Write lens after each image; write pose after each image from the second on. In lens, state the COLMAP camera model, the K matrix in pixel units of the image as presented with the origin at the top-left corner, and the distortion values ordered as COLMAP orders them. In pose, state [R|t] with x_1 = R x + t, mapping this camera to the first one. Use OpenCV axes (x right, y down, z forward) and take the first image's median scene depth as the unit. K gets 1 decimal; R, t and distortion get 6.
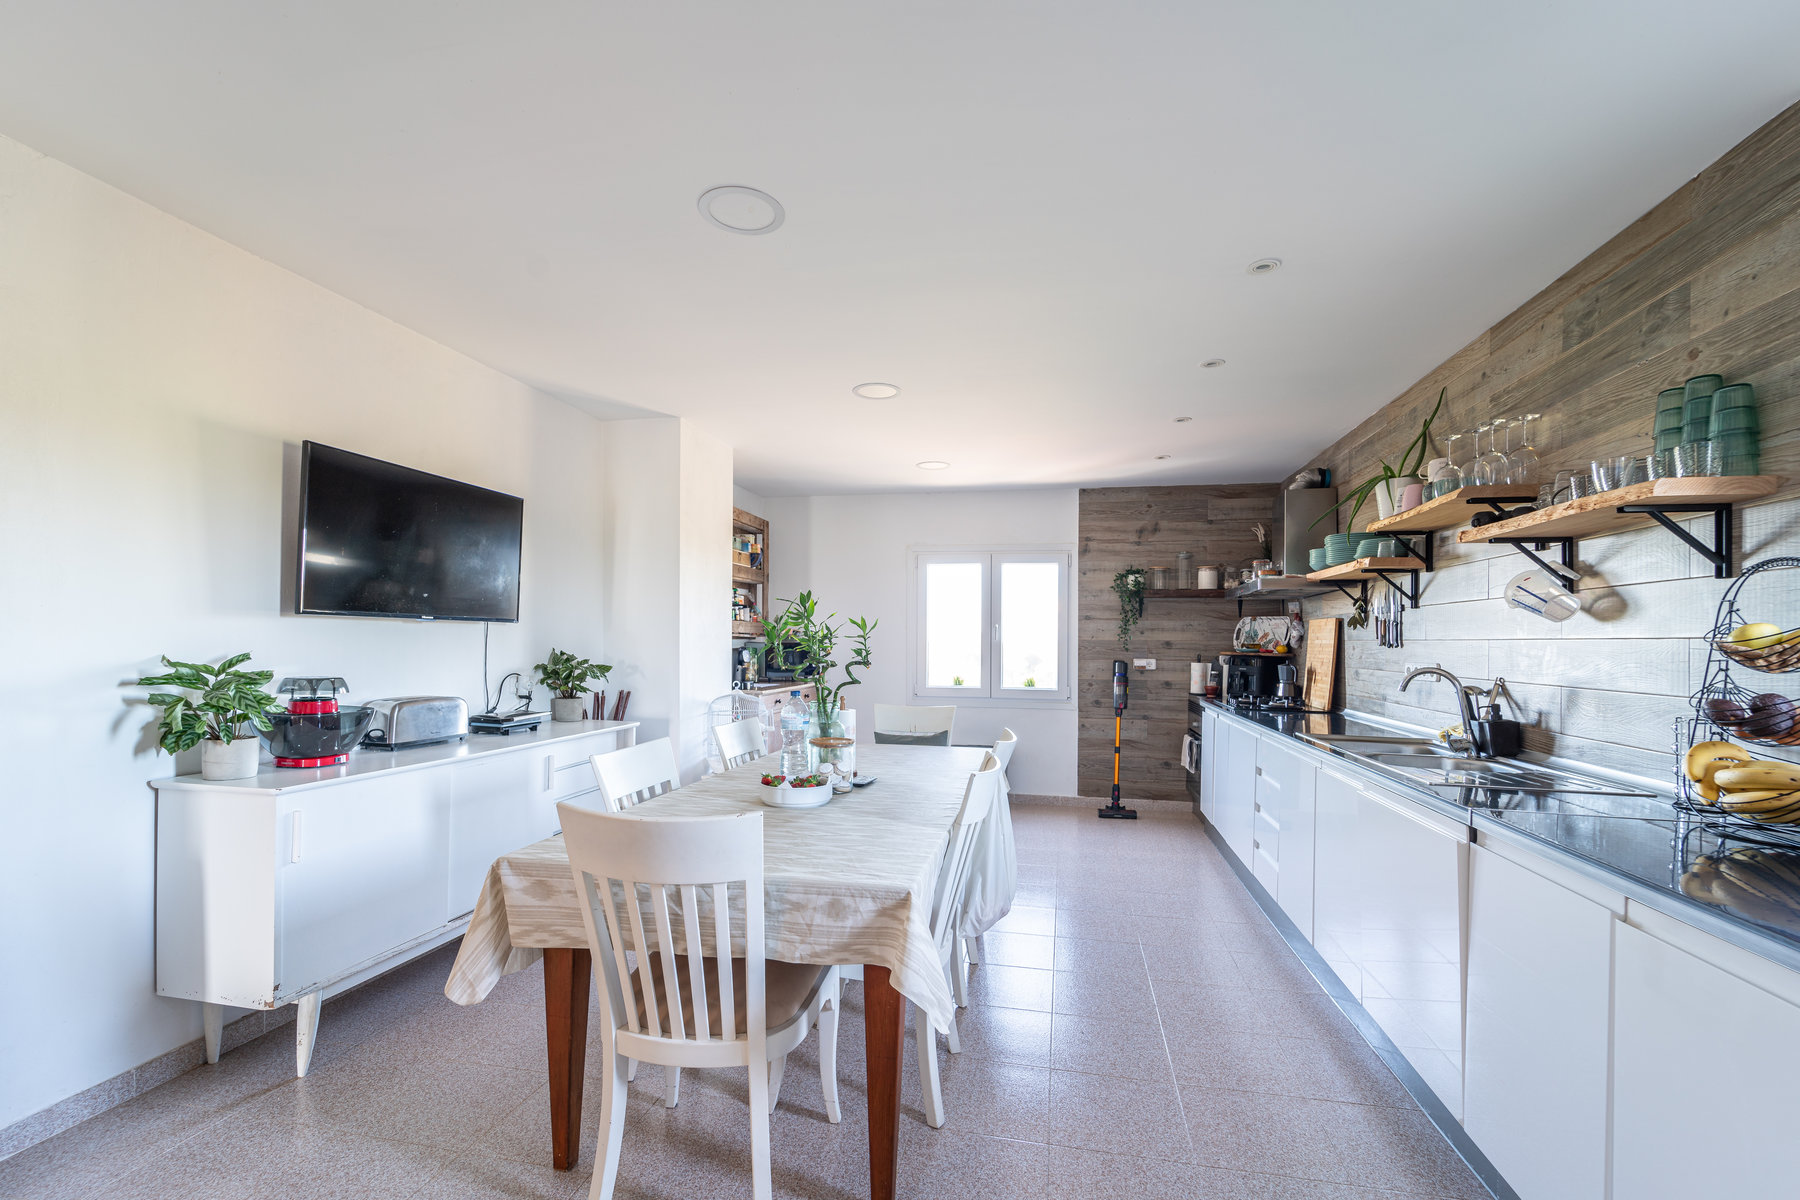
lens RADIAL K [[776.6, 0, 902.7], [0, 776.6, 652.5], [0, 0, 1]] dist [0.001830, -0.000519]
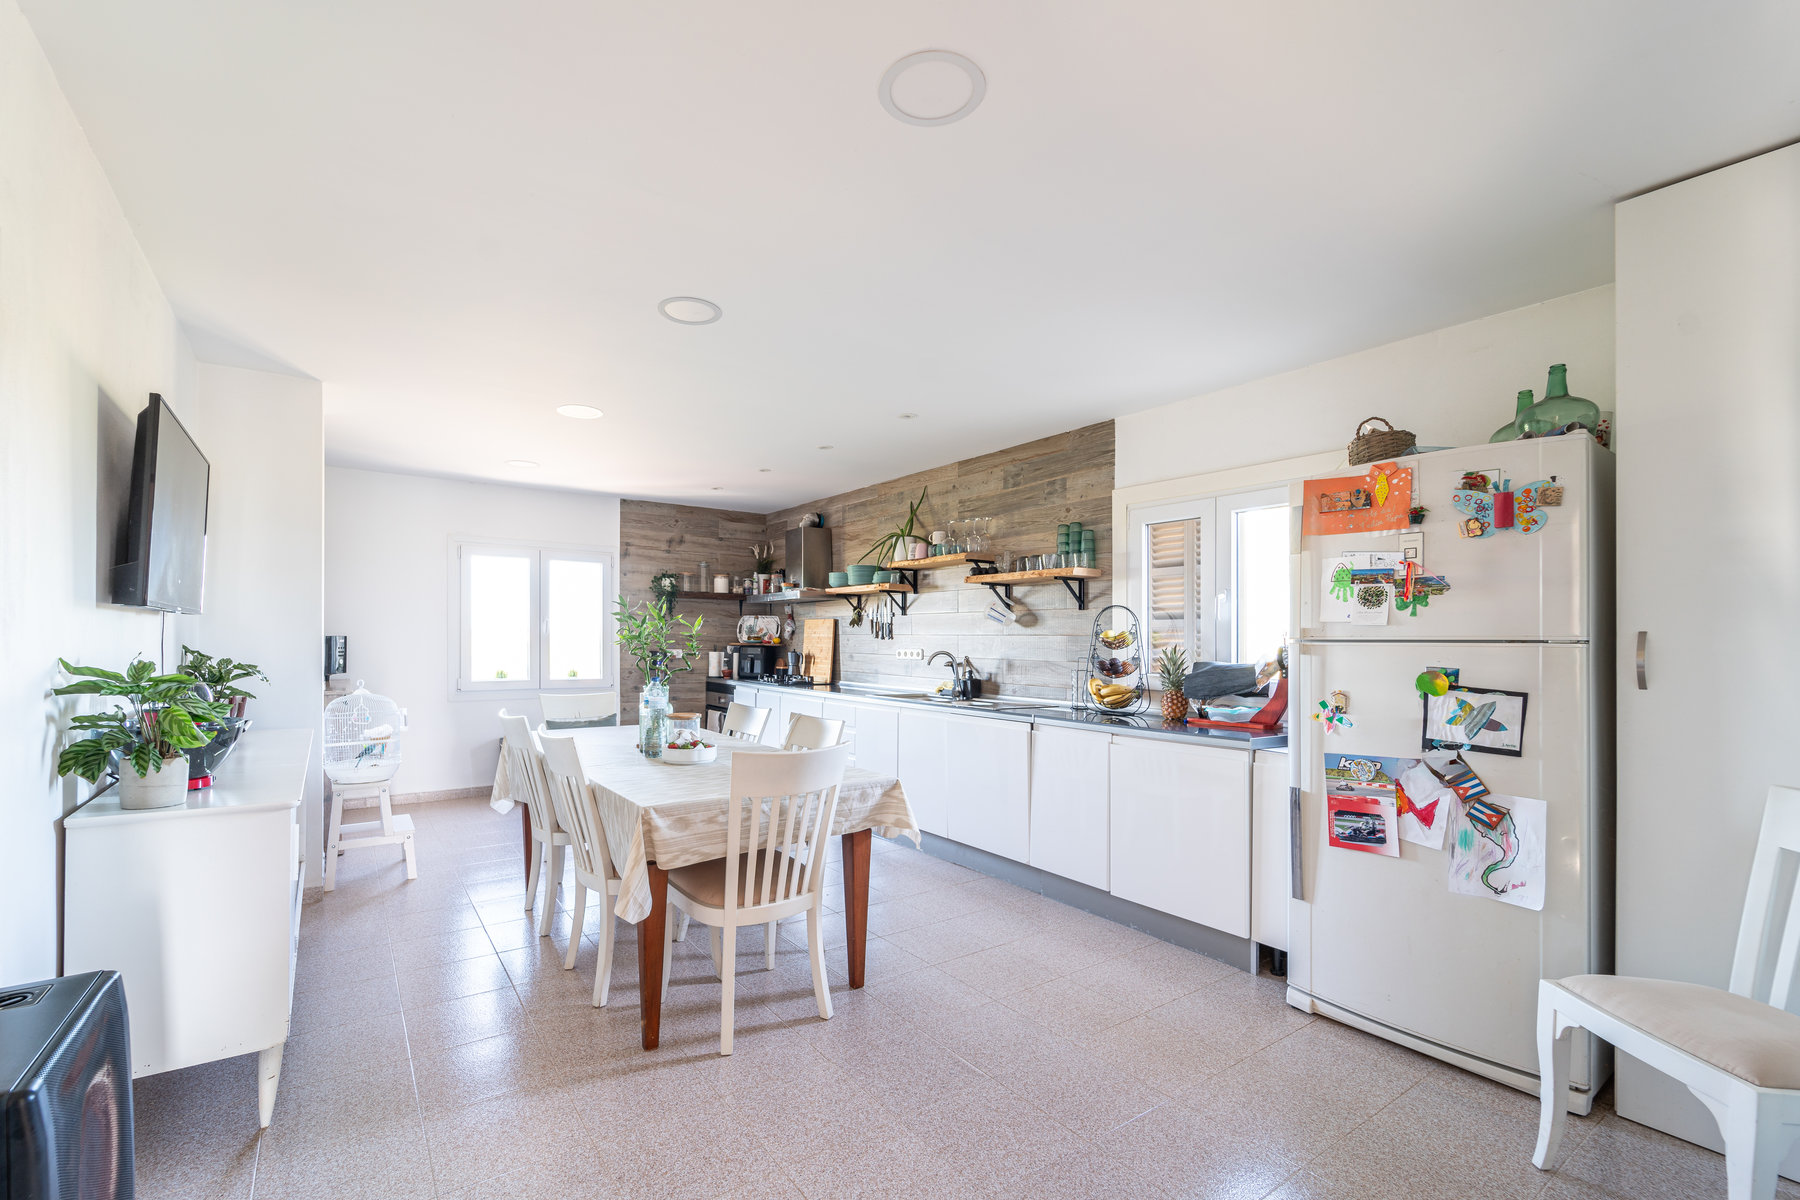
lens RADIAL K [[779.1, 0, 898.6], [0, 779.1, 643.4], [0, 0, 1]] dist [0.000311, -0.000070]
pose [[0.669790, -0.008643, 0.742500, -0.500563], [0.008255, 0.999957, 0.004192, -0.004305], [-0.742505, 0.003322, 0.669832, -0.076350]]
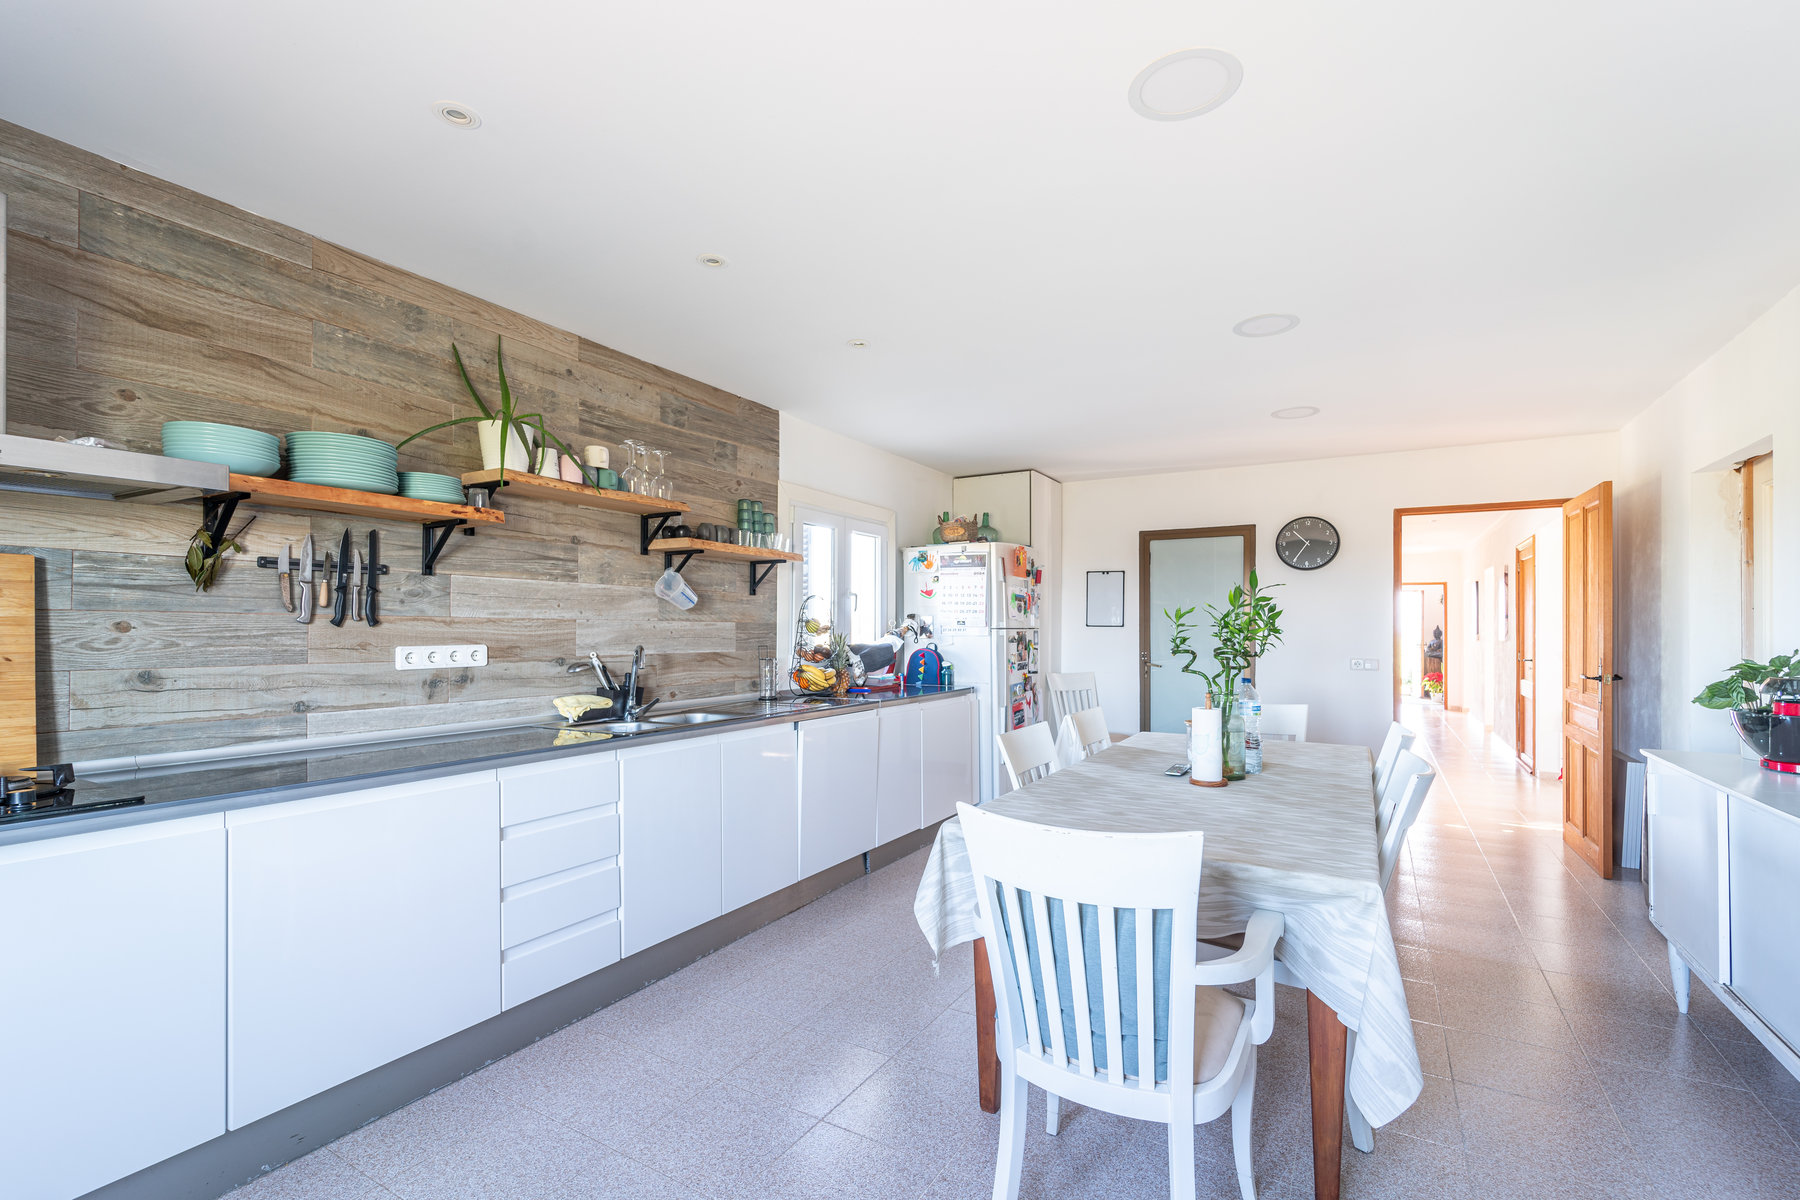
lens RADIAL K [[787.2, 0, 898.0], [0, 787.2, 619.2], [0, 0, 1]] dist [0.000434, 0.000116]
pose [[-0.944306, -0.013751, 0.328782, -0.030823], [-0.012998, 0.999905, 0.004488, -0.020596], [-0.328813, -0.000035, -0.944395, 1.403230]]
